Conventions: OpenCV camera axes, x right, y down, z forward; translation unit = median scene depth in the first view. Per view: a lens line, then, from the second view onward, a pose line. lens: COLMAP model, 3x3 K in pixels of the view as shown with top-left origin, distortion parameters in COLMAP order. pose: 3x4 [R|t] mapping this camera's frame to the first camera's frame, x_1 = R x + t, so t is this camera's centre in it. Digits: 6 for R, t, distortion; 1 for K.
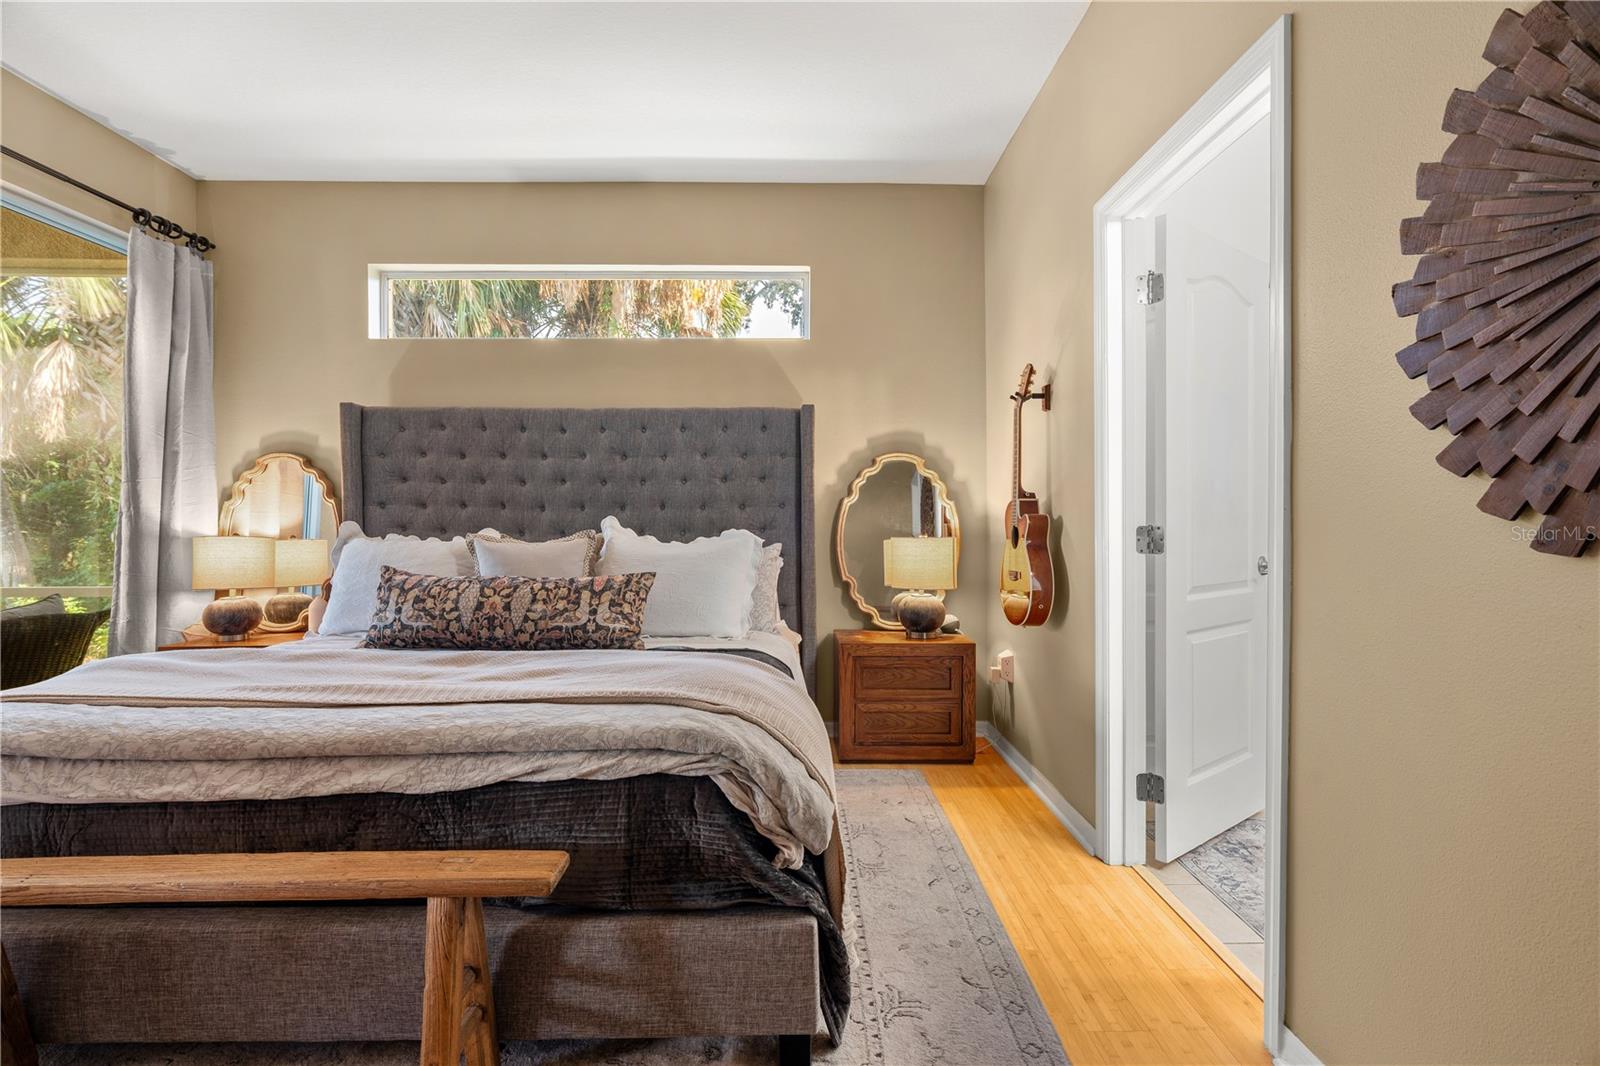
lens RADIAL K [[721.5, 0, 802.2], [0, 721.5, 528.2], [0, 0, 1]] dist [-0.002223, 0.000525]
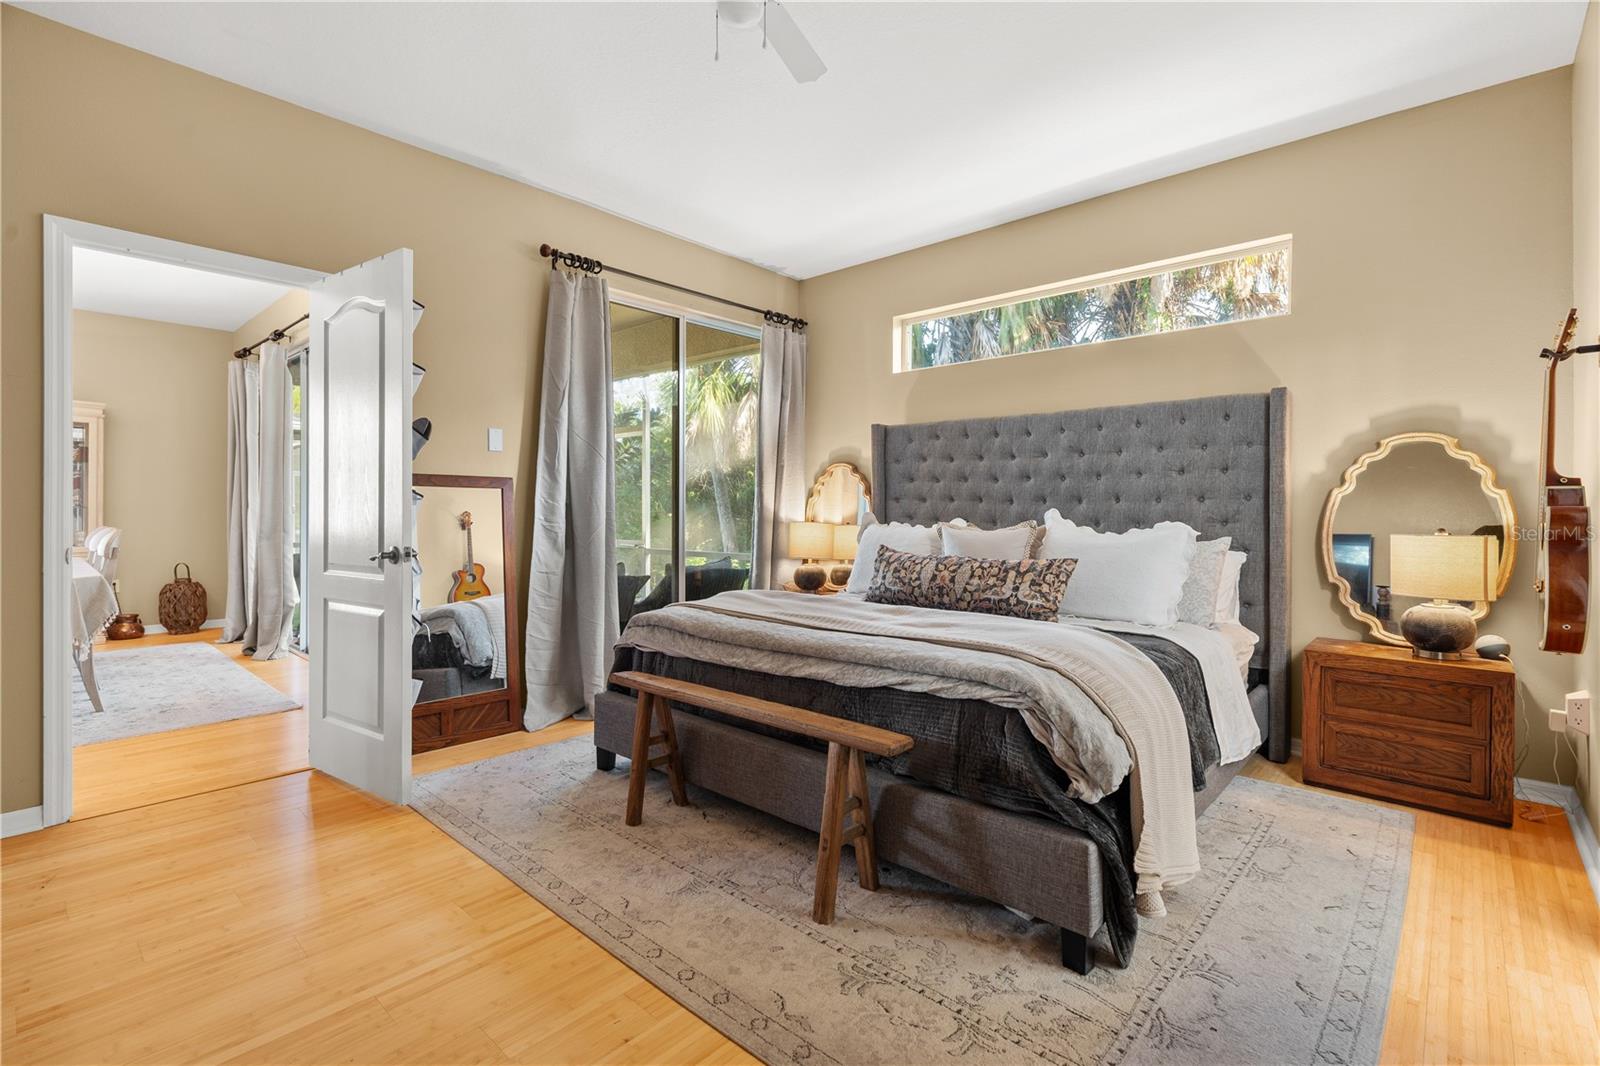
lens RADIAL K [[737.5, 0, 803.5], [0, 737.5, 510.7], [0, 0, 1]] dist [-0.001440, 0.000040]
pose [[0.732680, 0.002877, -0.680568, 0.244764], [-0.012583, 0.999877, -0.009320, 0.002358], [0.680457, 0.015392, 0.732626, -0.116711]]
